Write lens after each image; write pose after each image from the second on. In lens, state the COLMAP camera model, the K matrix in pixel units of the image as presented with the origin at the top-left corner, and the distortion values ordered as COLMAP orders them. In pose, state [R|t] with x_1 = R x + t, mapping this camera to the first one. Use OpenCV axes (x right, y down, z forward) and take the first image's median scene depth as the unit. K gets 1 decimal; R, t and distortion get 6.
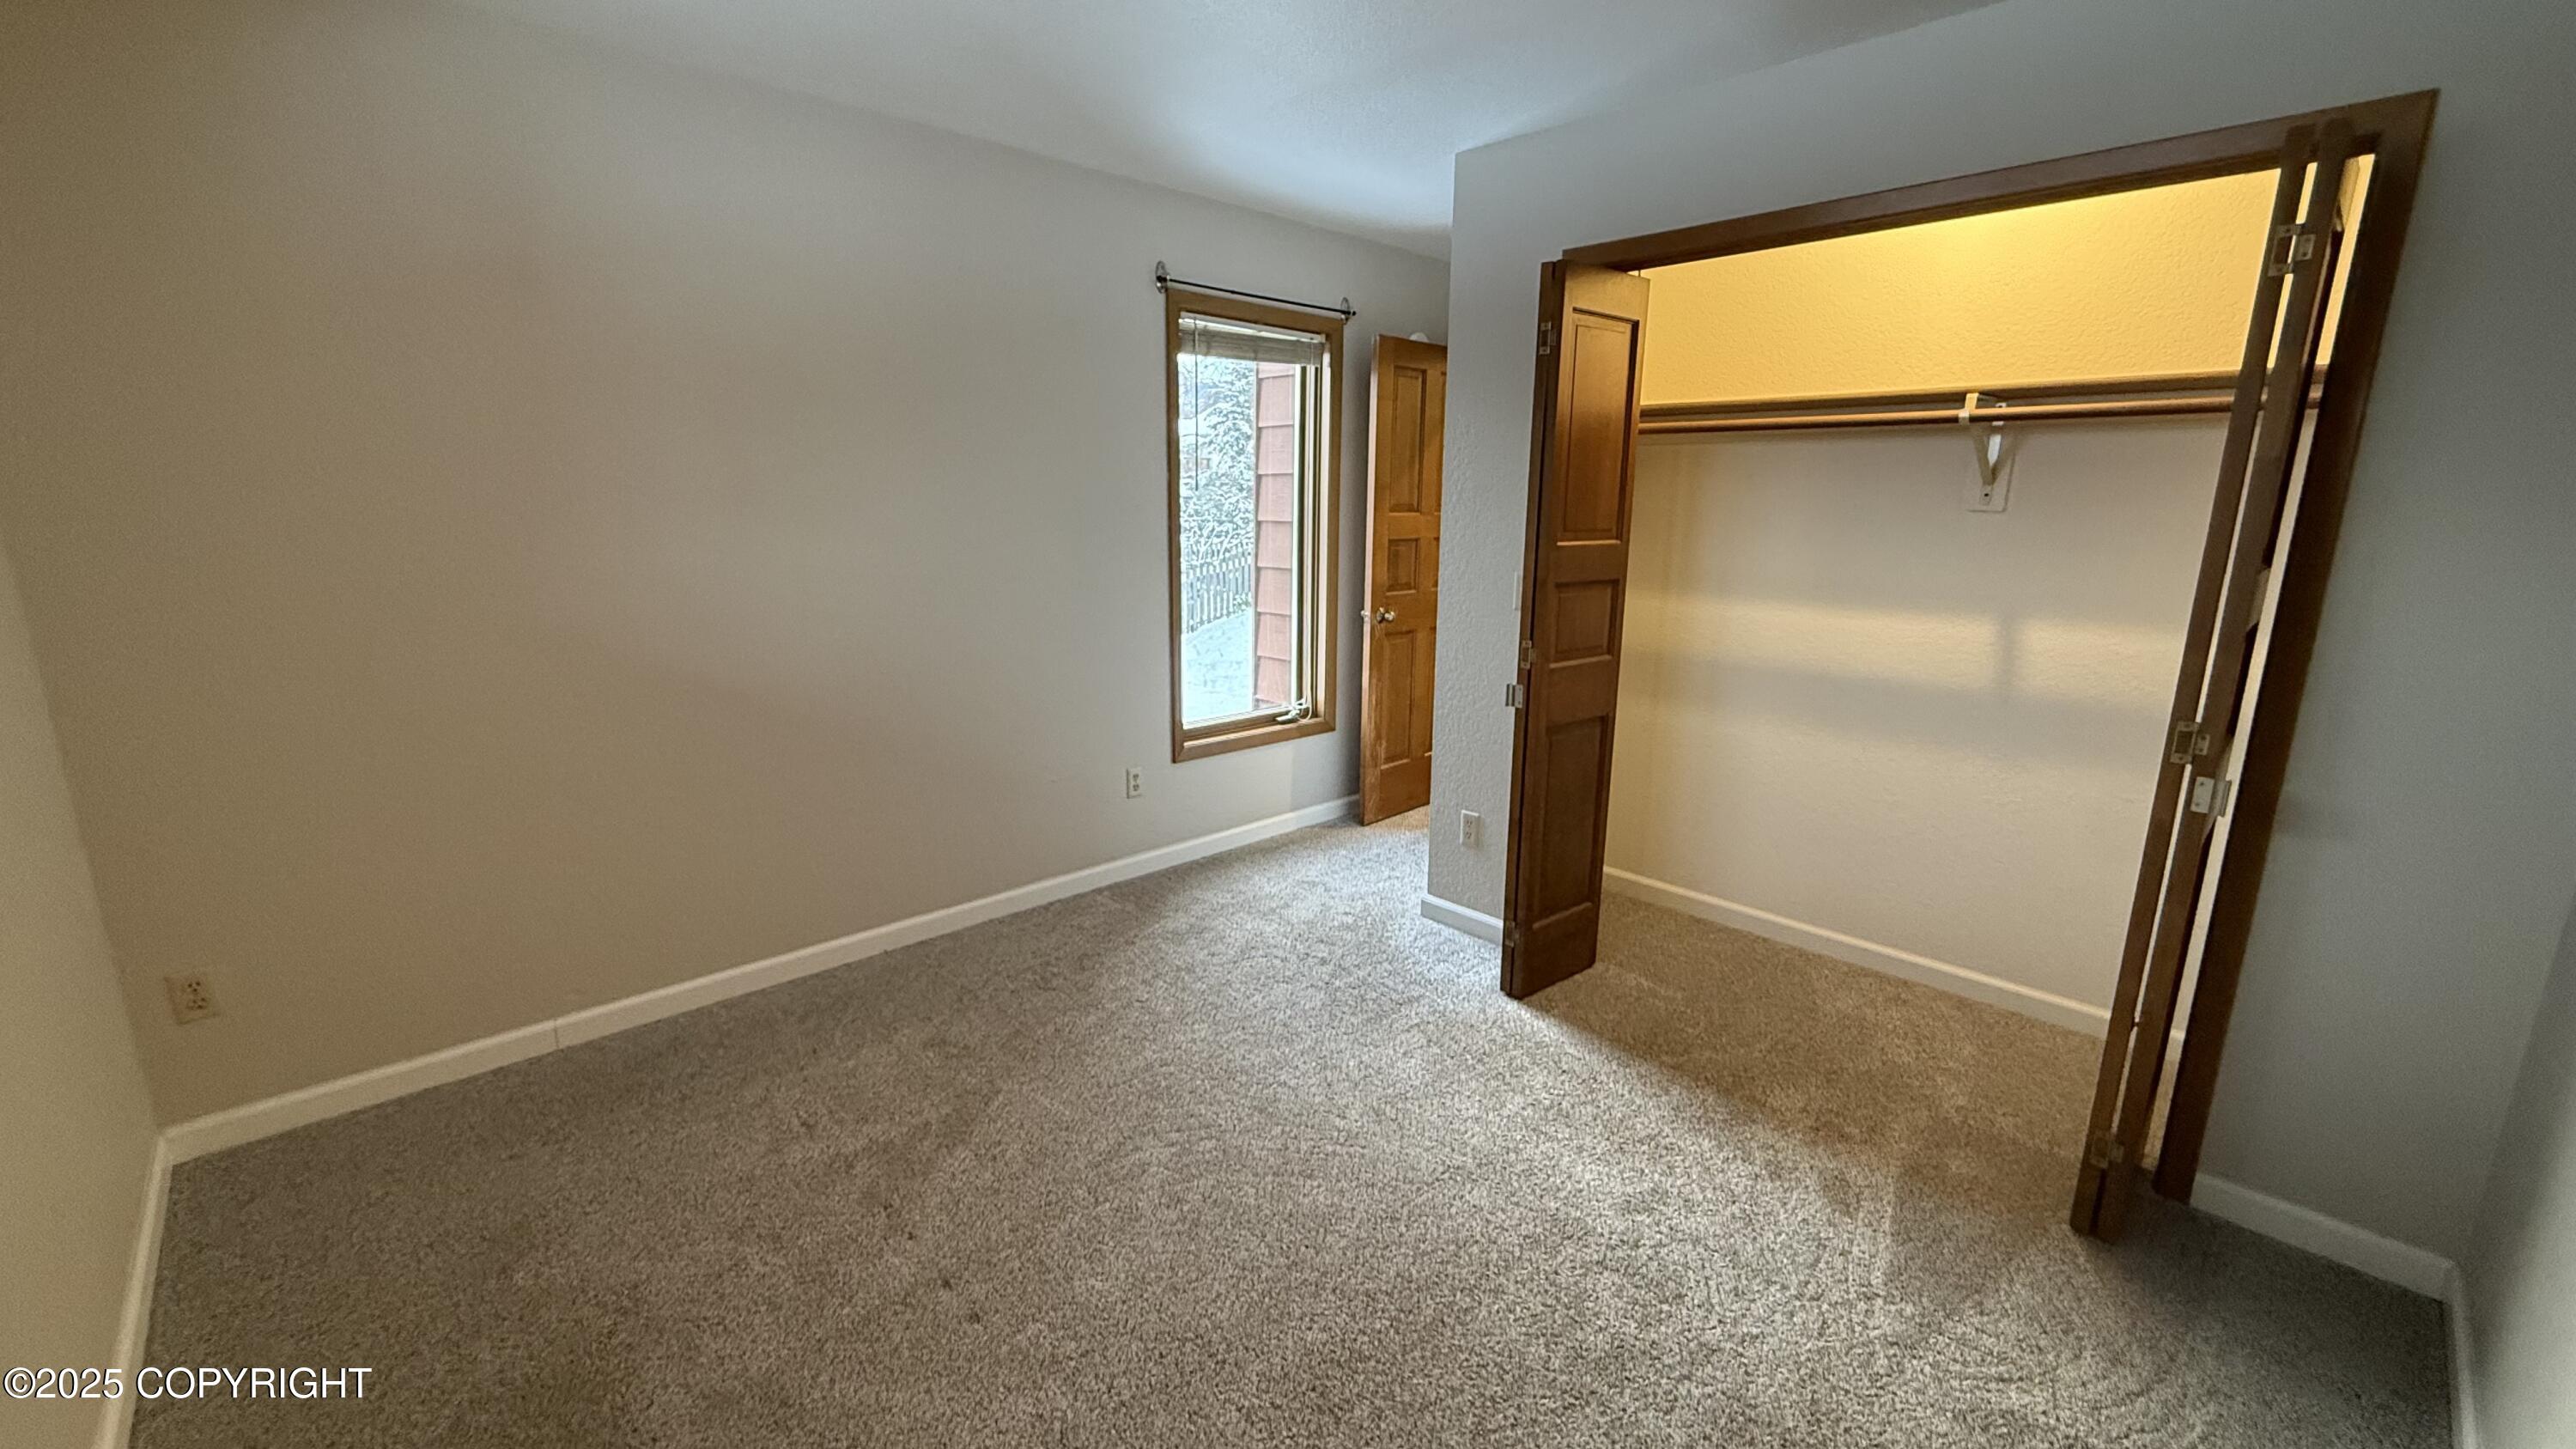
lens RADIAL K [[1028.0, 0, 1280.7], [0, 1028.0, 722.2], [0, 0, 1]] dist [-0.001230, 0.000337]
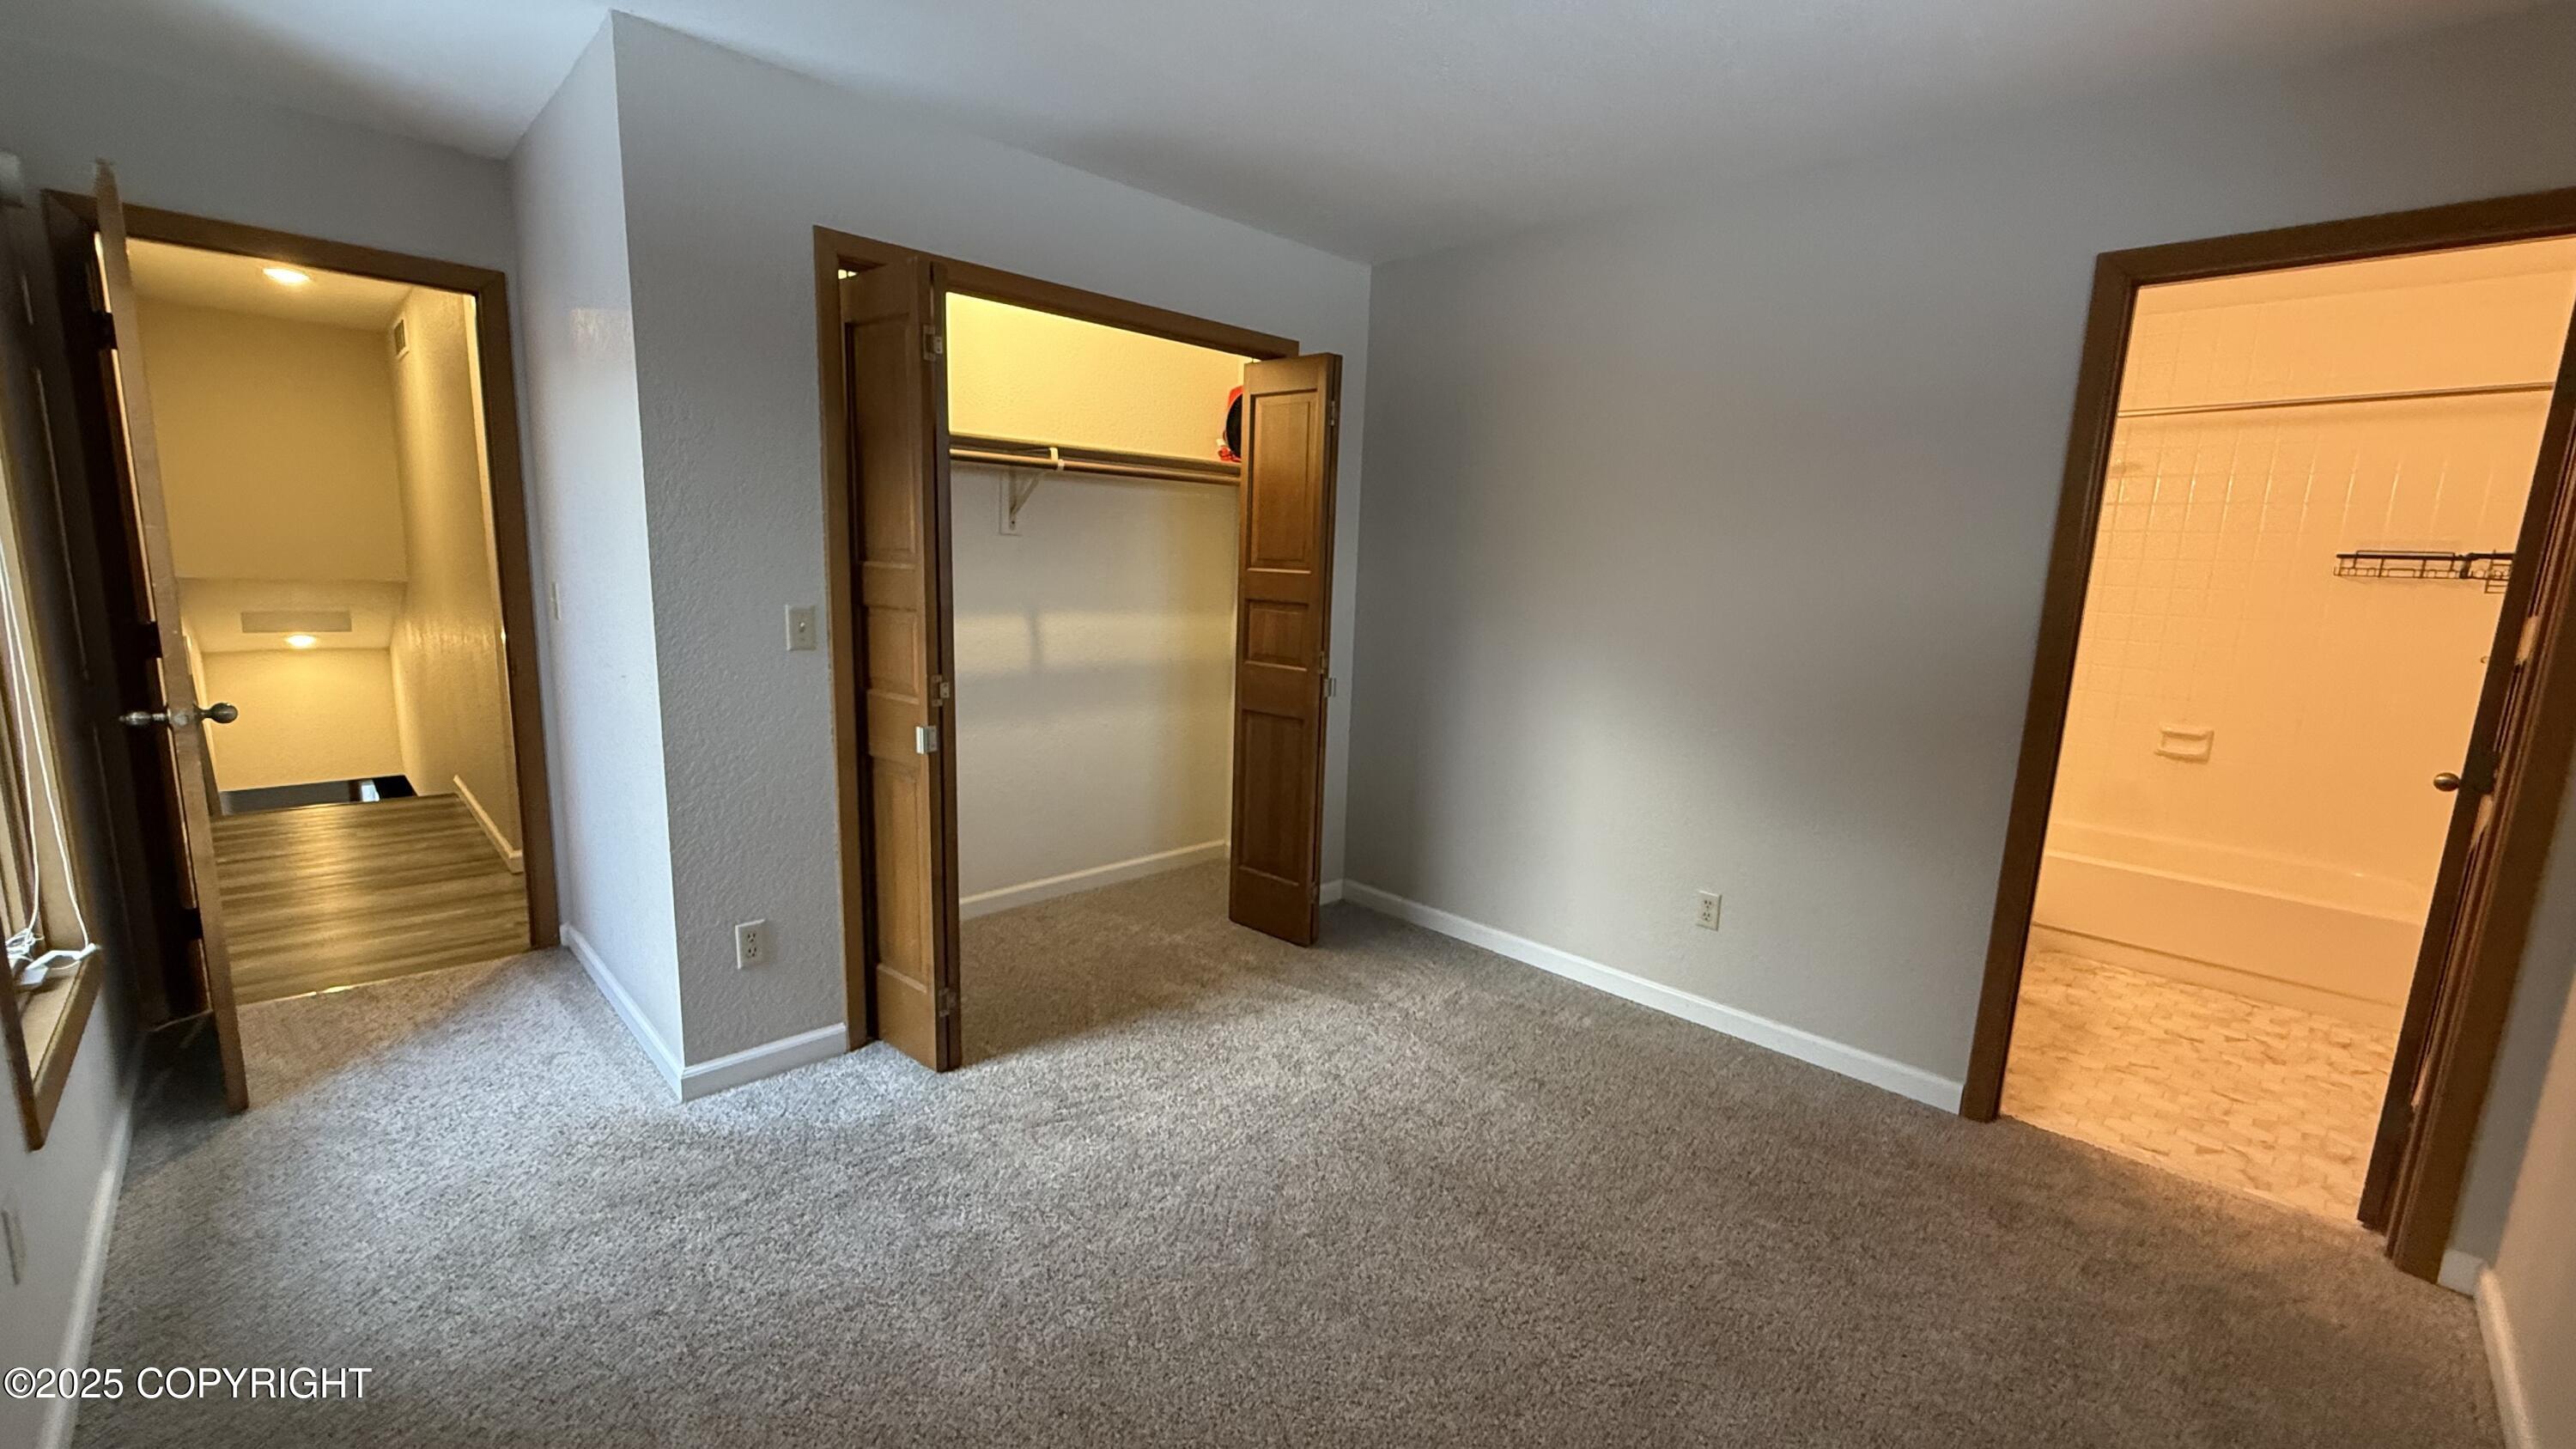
lens RADIAL K [[1028.0, 0, 1280.7], [0, 1028.0, 722.2], [0, 0, 1]] dist [-0.001230, 0.000337]
pose [[-0.022735, -0.170418, 0.985110, -0.653548], [0.179062, 0.968736, 0.171718, -0.137865], [-0.983575, 0.180300, 0.008491, 0.697435]]
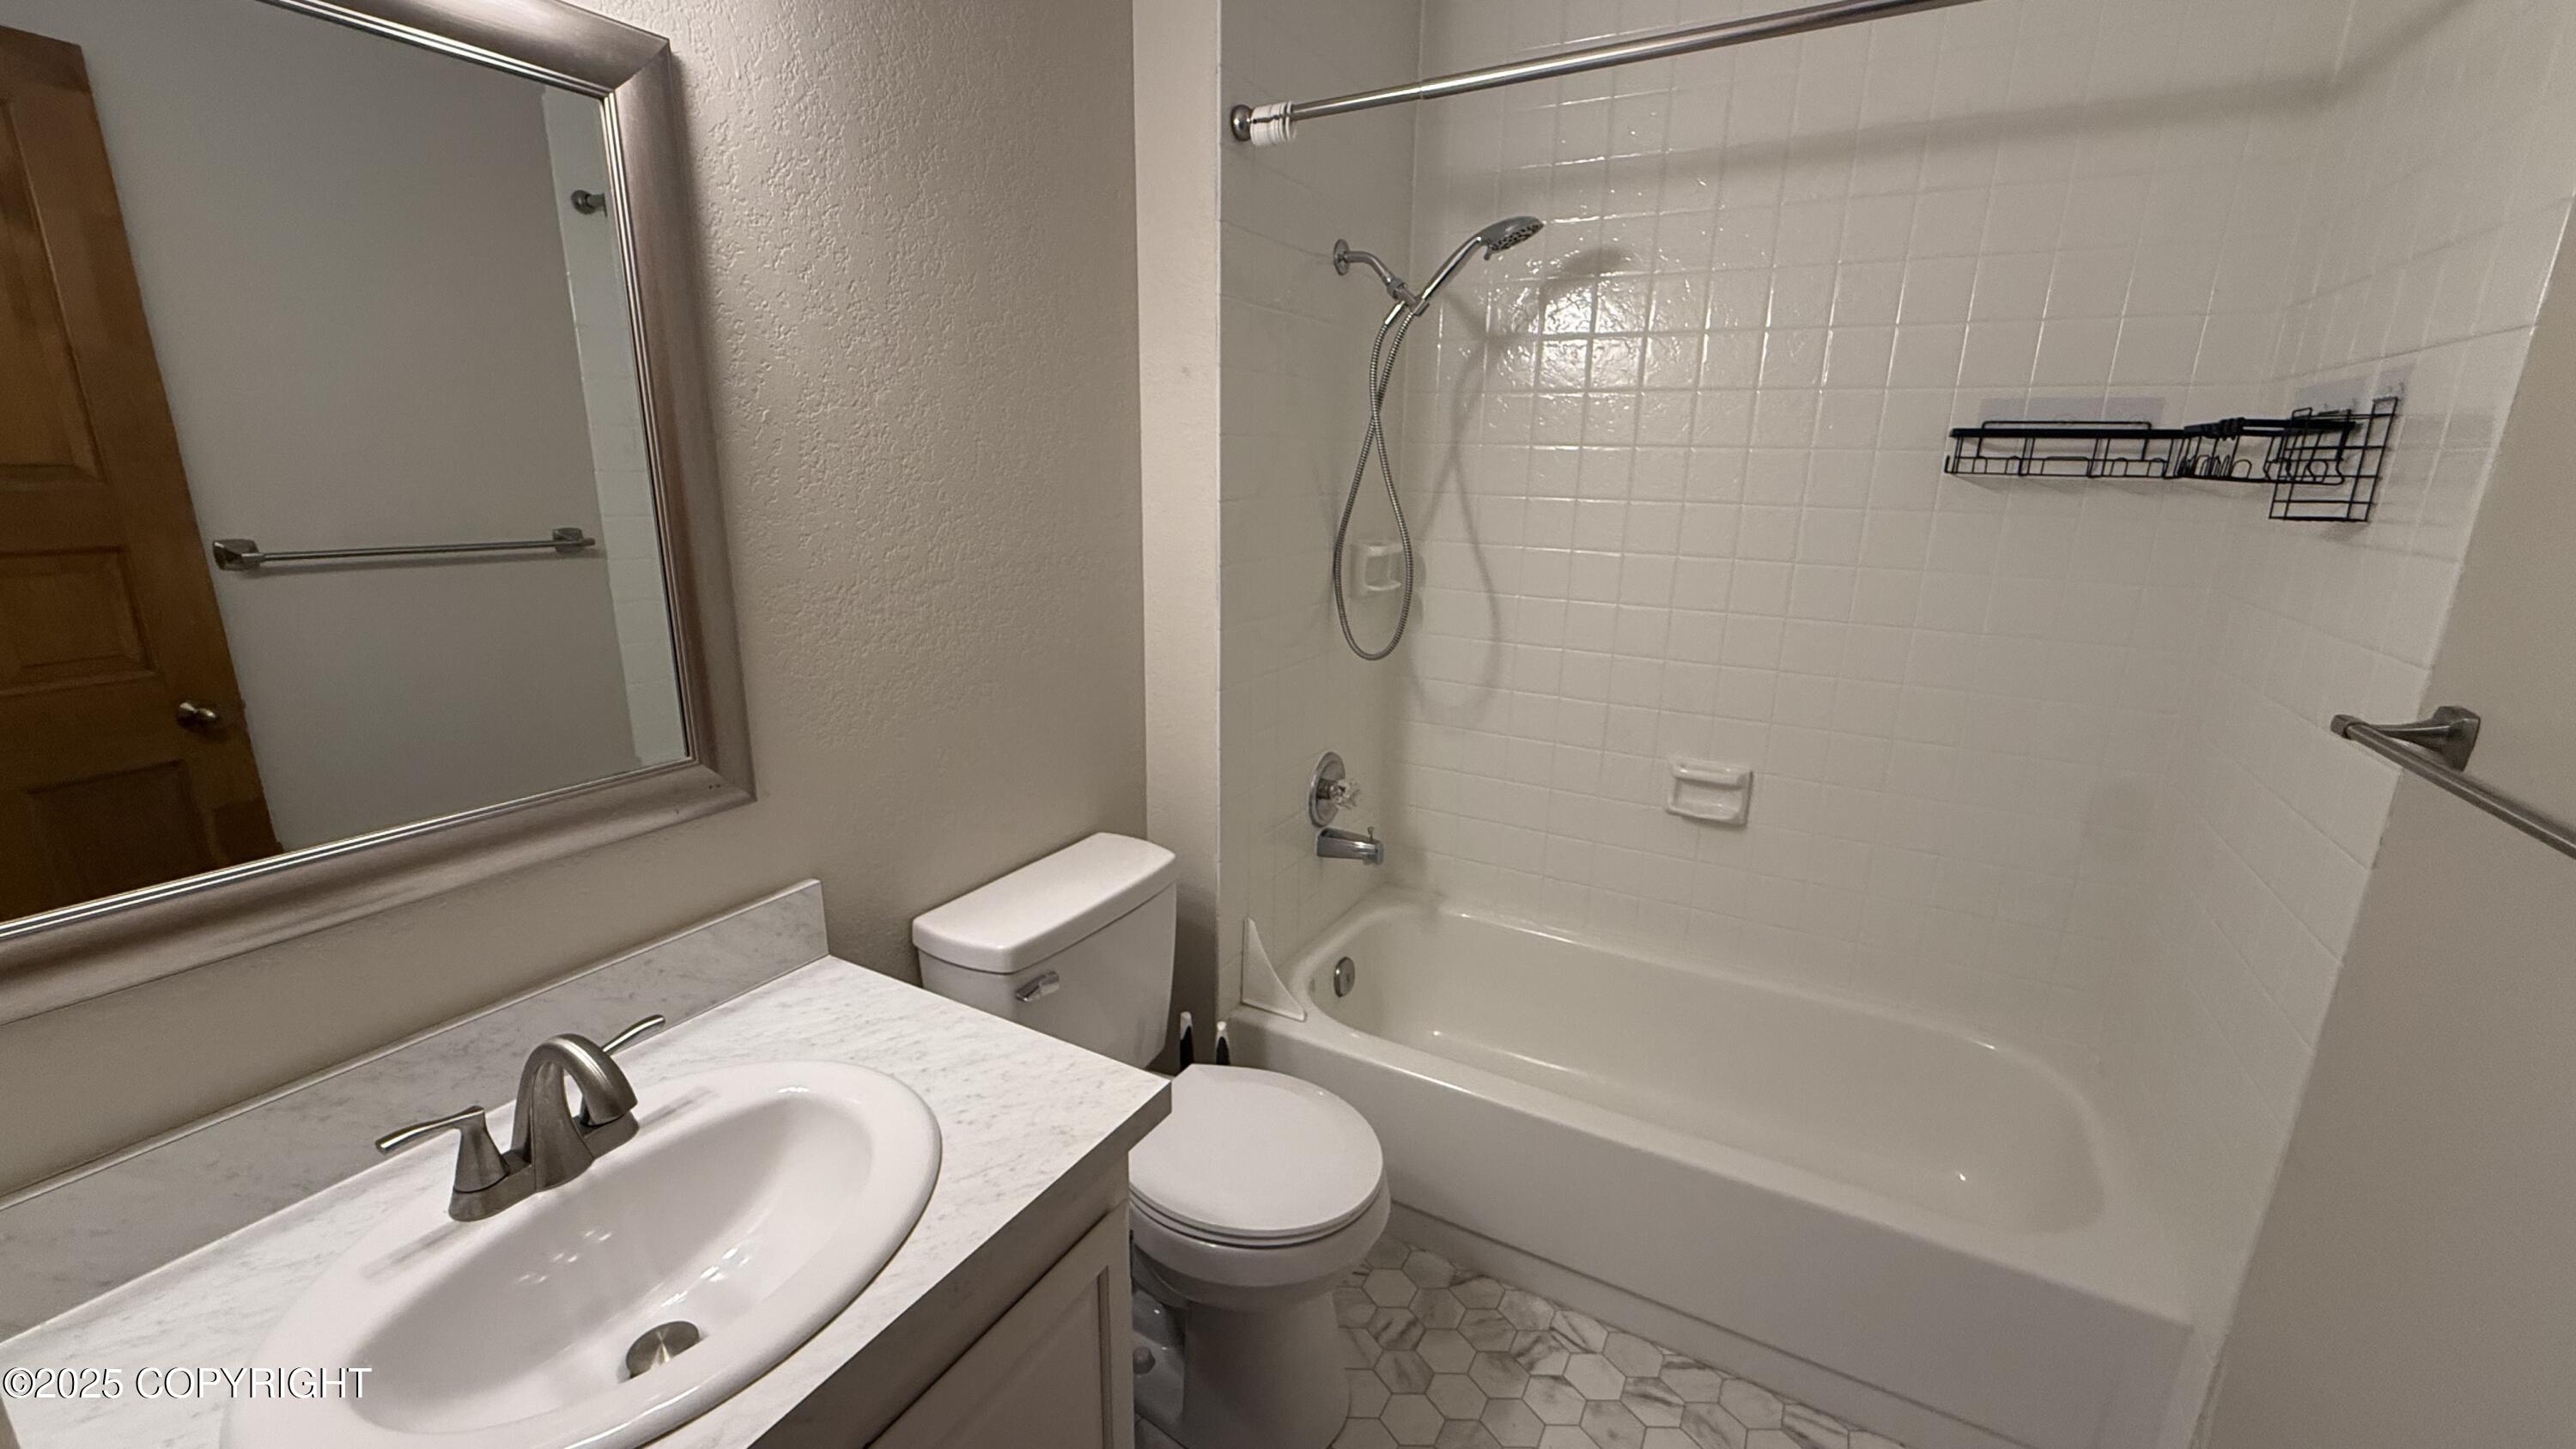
lens RADIAL K [[1028.0, 0, 1280.7], [0, 1028.0, 722.2], [0, 0, 1]] dist [-0.001230, 0.000337]
pose [[-0.295396, -0.251103, 0.921785, -0.362286], [0.189506, 0.930270, 0.314143, -0.082710], [-0.936391, 0.267481, -0.227213, 0.411881]]
